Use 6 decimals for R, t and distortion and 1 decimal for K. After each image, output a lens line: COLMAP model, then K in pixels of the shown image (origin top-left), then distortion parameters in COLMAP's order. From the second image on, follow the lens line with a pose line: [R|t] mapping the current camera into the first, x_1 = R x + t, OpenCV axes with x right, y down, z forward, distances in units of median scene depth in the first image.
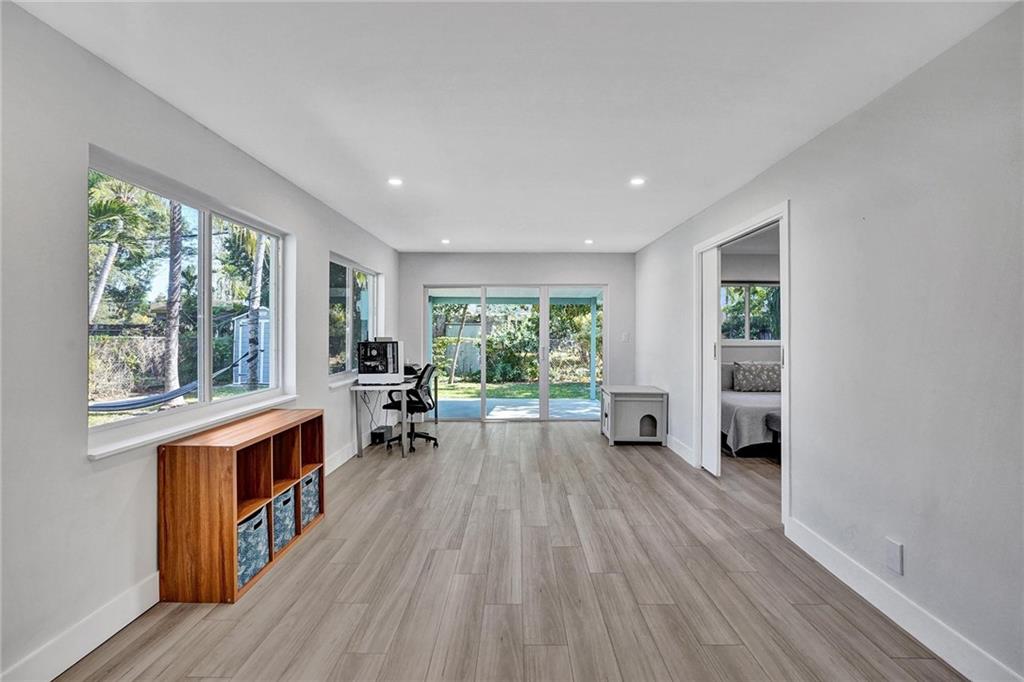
lens RADIAL K [[478.5, 0, 490.5], [0, 478.5, 327.3], [0, 0, 1]] dist [-0.073299, 0.028399]
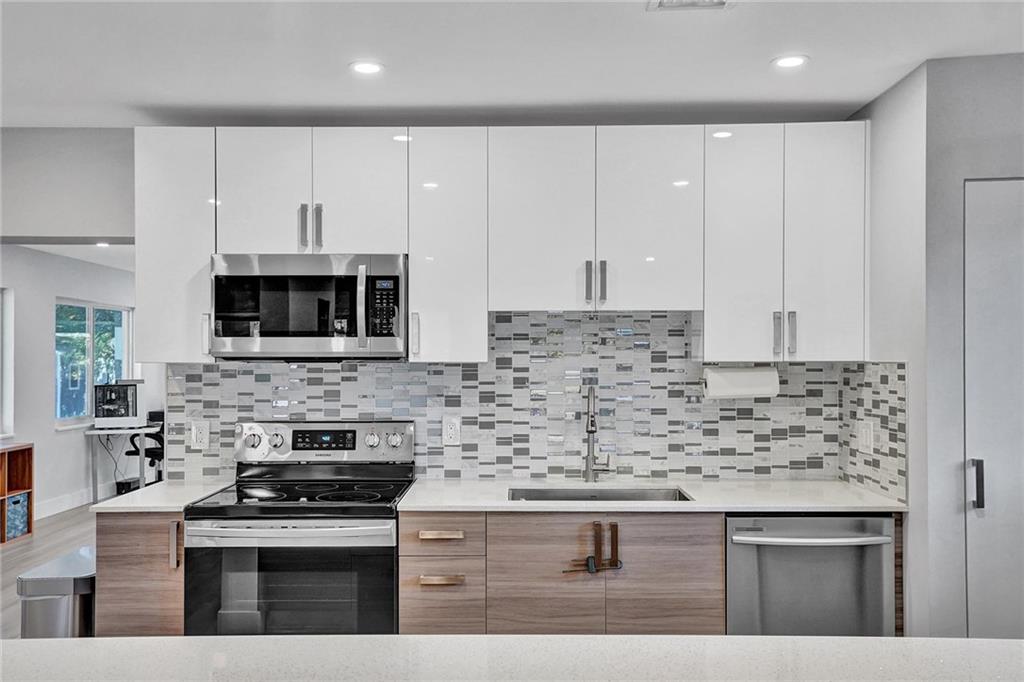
lens RADIAL K [[873.8, 0, 514.1], [0, 873.8, 348.0], [0, 0, 1]] dist [0.024051, 0.002834]
pose [[0.999269, -0.004180, 0.037988, 0.487034], [0.004479, 0.999960, -0.007789, -0.025511], [-0.037954, 0.007954, 0.999248, -0.790903]]
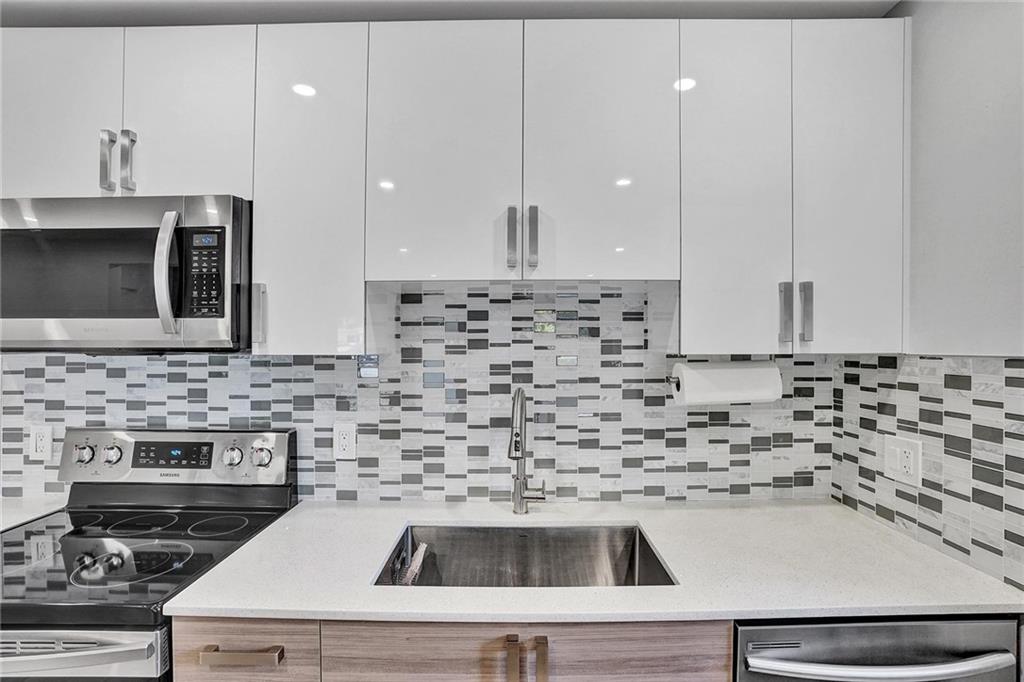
lens RADIAL K [[474.7, 0, 511.5], [0, 474.7, 339.6], [0, 0, 1]] dist [-0.072205, 0.028115]
pose [[0.999481, -0.004789, 0.031855, 0.564915], [0.005043, 0.999956, -0.007903, -0.025784], [-0.031816, 0.008059, 0.999461, -0.350799]]
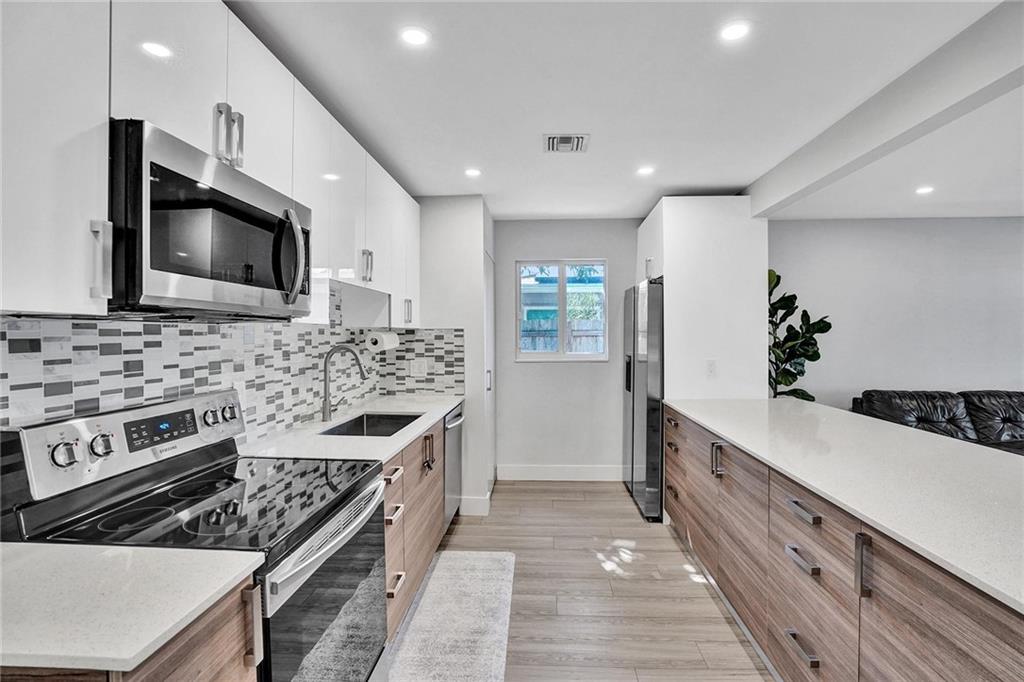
lens RADIAL K [[475.3, 0, 522.8], [0, 475.3, 342.7], [0, 0, 1]] dist [-0.042779, 0.015447]
pose [[0.013213, -0.021325, 0.999685, 0.075927], [0.000458, 0.999773, 0.021321, -0.012481], [-0.999913, 0.000177, 0.013220, -0.266851]]
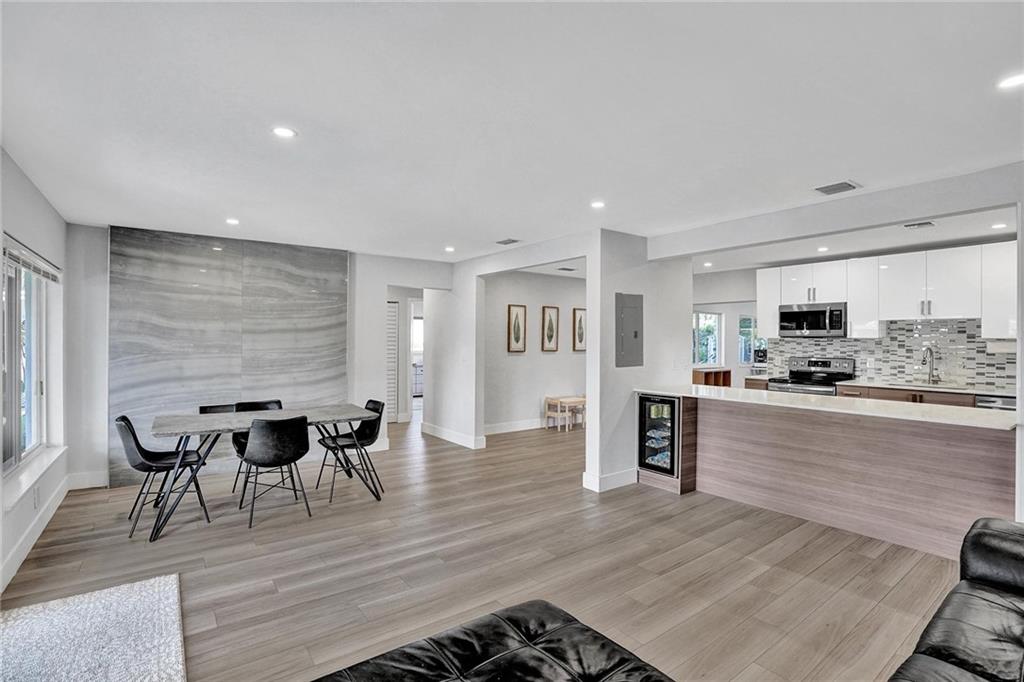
lens RADIAL K [[486.7, 0, 515.5], [0, 486.7, 334.1], [0, 0, 1]] dist [-0.034655, 0.014588]
pose [[0.631425, -0.009222, -0.775382, 0.818392], [-0.001063, 0.999918, -0.012758, -0.013932], [0.775436, 0.008880, 0.631364, -1.424087]]
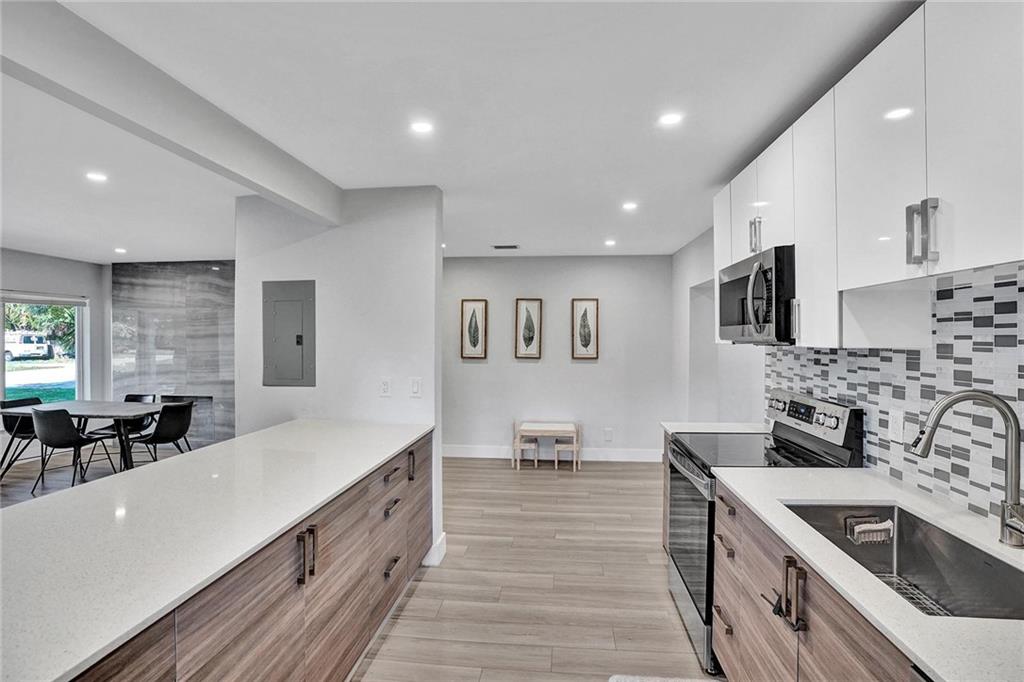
lens RADIAL K [[492.1, 0, 514.5], [0, 492.1, 336.1], [0, 0, 1]] dist [-0.055555, 0.023400]
pose [[-0.068701, -0.004648, -0.997626, 0.851473], [0.000191, 0.999989, -0.004672, -0.026909], [0.997637, -0.000512, -0.068699, -0.295617]]
